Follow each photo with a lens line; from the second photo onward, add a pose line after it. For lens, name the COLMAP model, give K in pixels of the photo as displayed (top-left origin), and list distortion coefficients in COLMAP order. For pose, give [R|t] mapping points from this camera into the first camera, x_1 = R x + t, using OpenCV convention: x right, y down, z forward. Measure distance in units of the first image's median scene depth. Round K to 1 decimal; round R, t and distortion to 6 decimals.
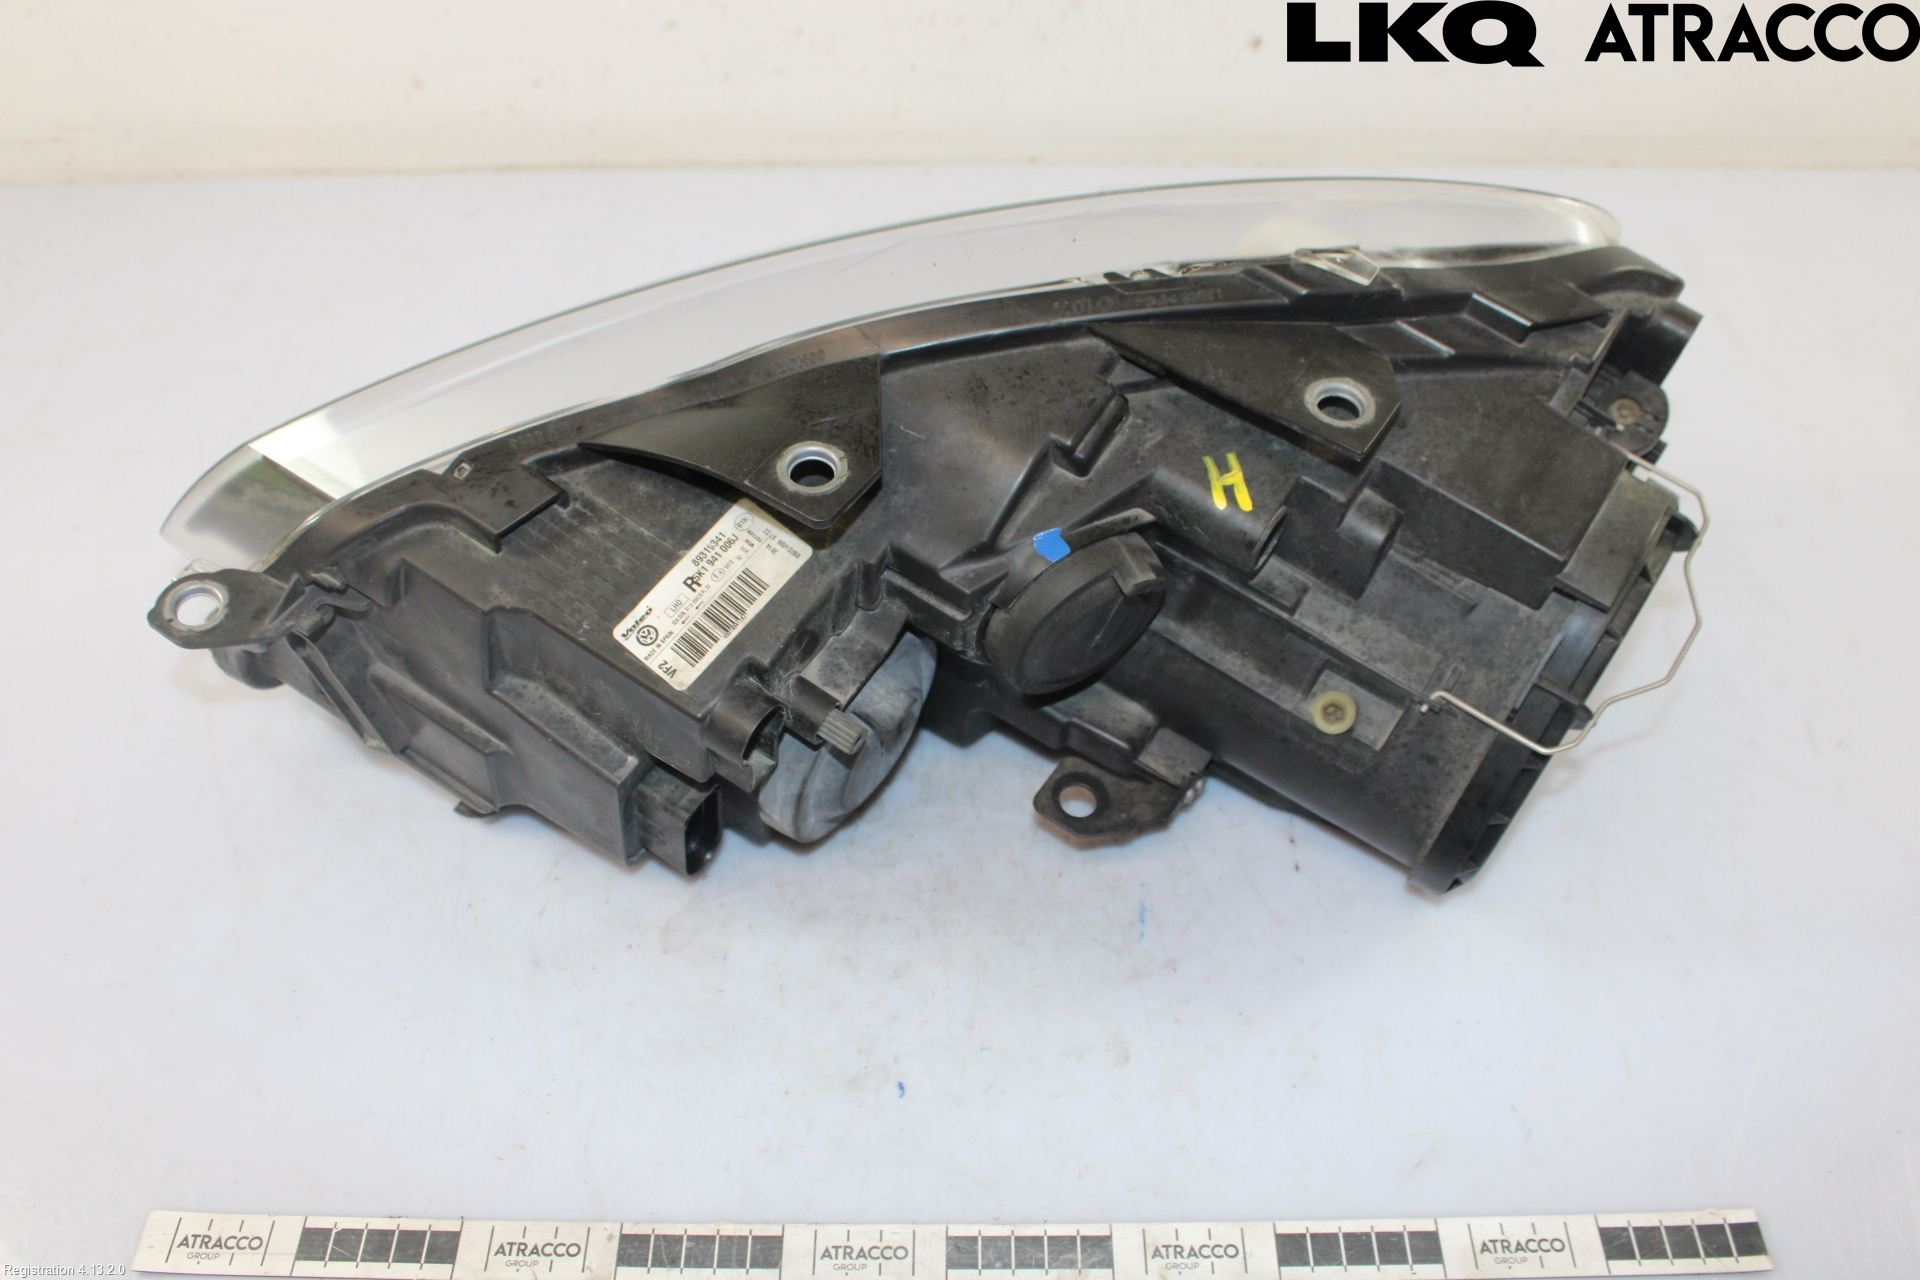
lens RADIAL K [[1849.3, 0, 946.8], [0, 1849.3, 651.6], [0, 0, 1]] dist [0.114562, 0.000000]
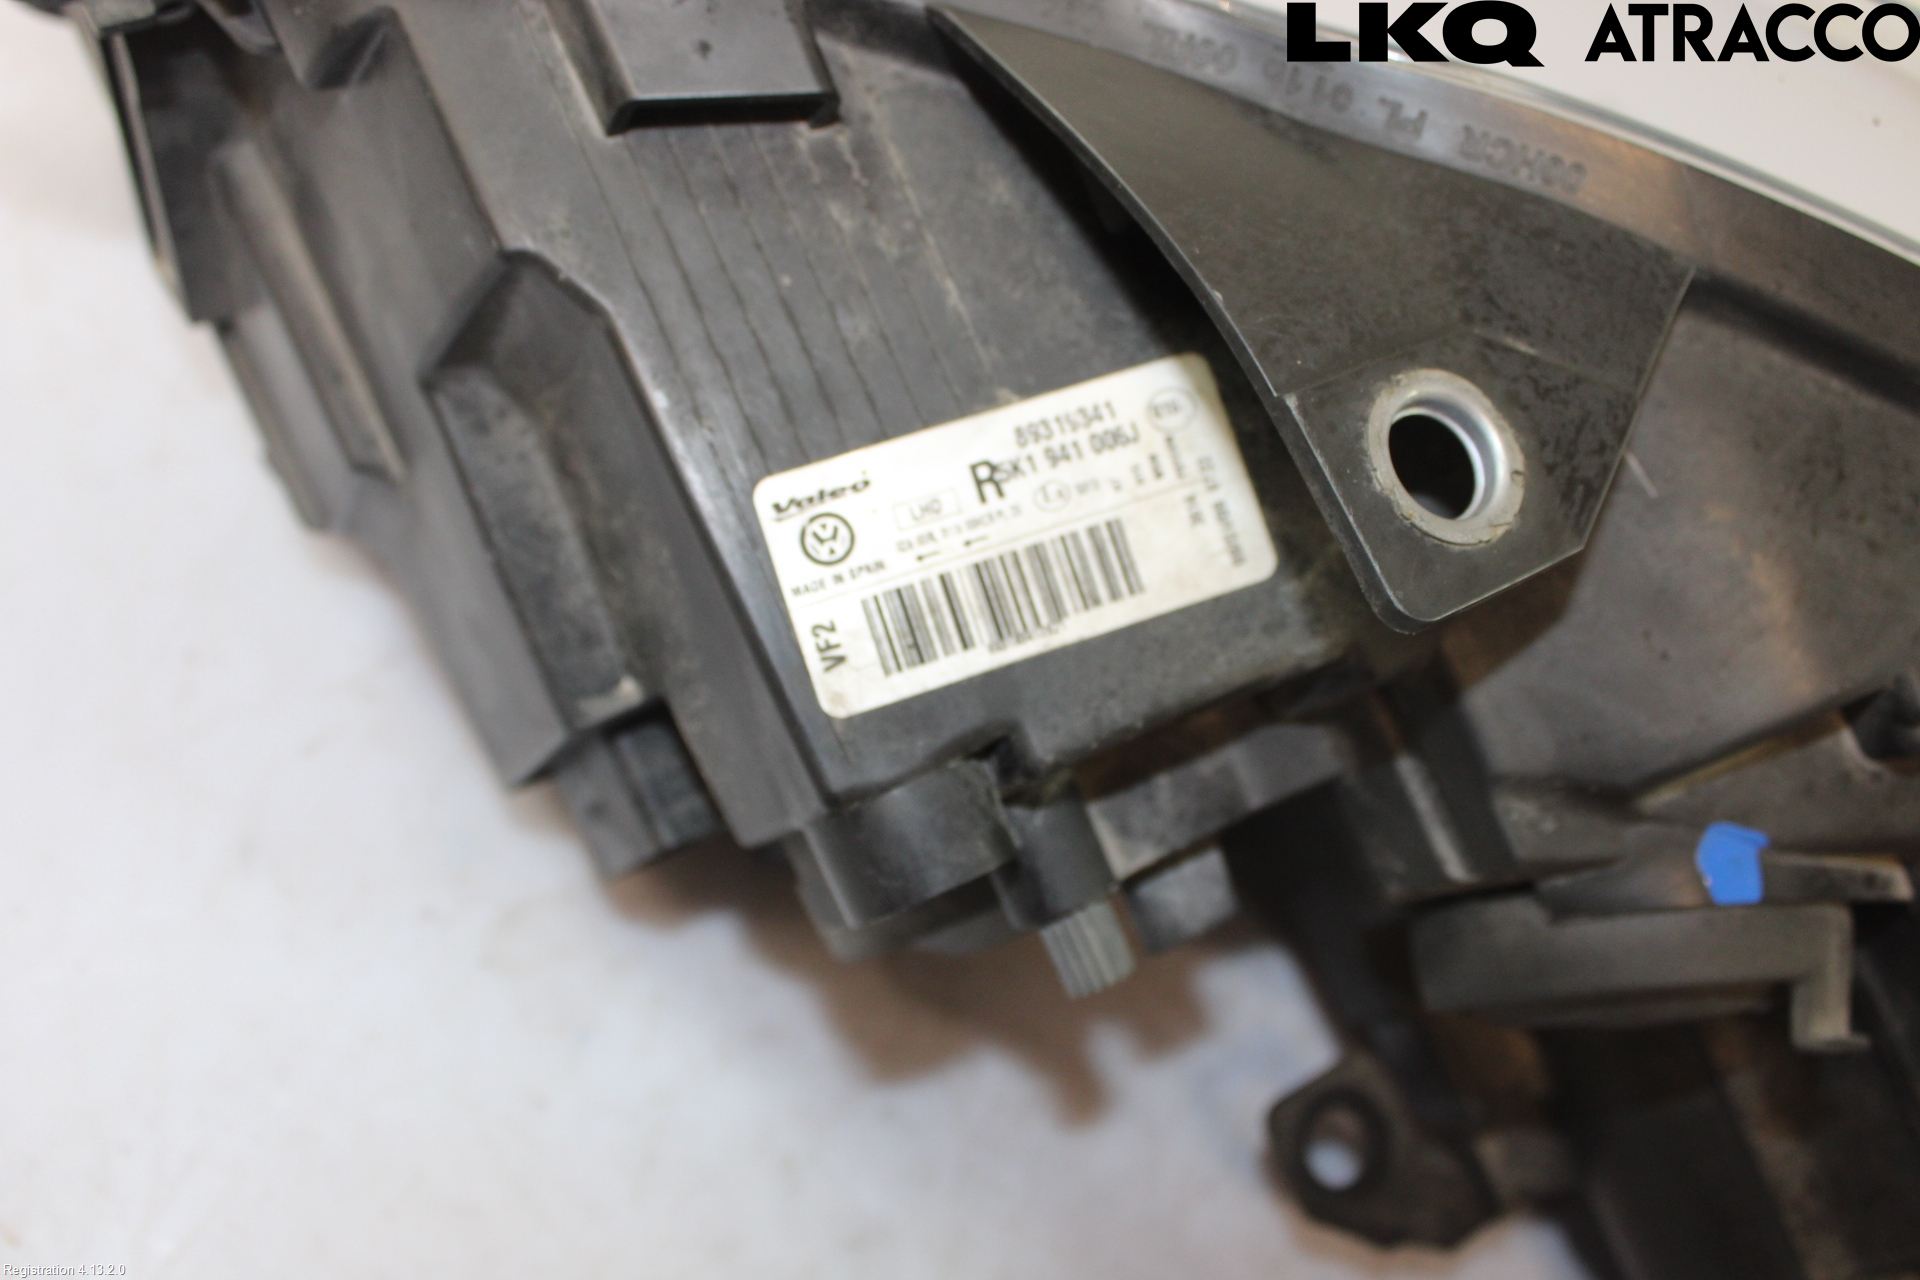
lens RADIAL K [[1789.5, 0, 968.7], [0, 1789.5, 637.5], [0, 0, 1]] dist [-0.069713, 0.000000]
pose [[0.836500, 0.520712, 0.170664, -0.189356], [-0.546893, 0.812823, 0.200567, -0.084694], [-0.034282, -0.261110, 0.964700, 0.617373]]
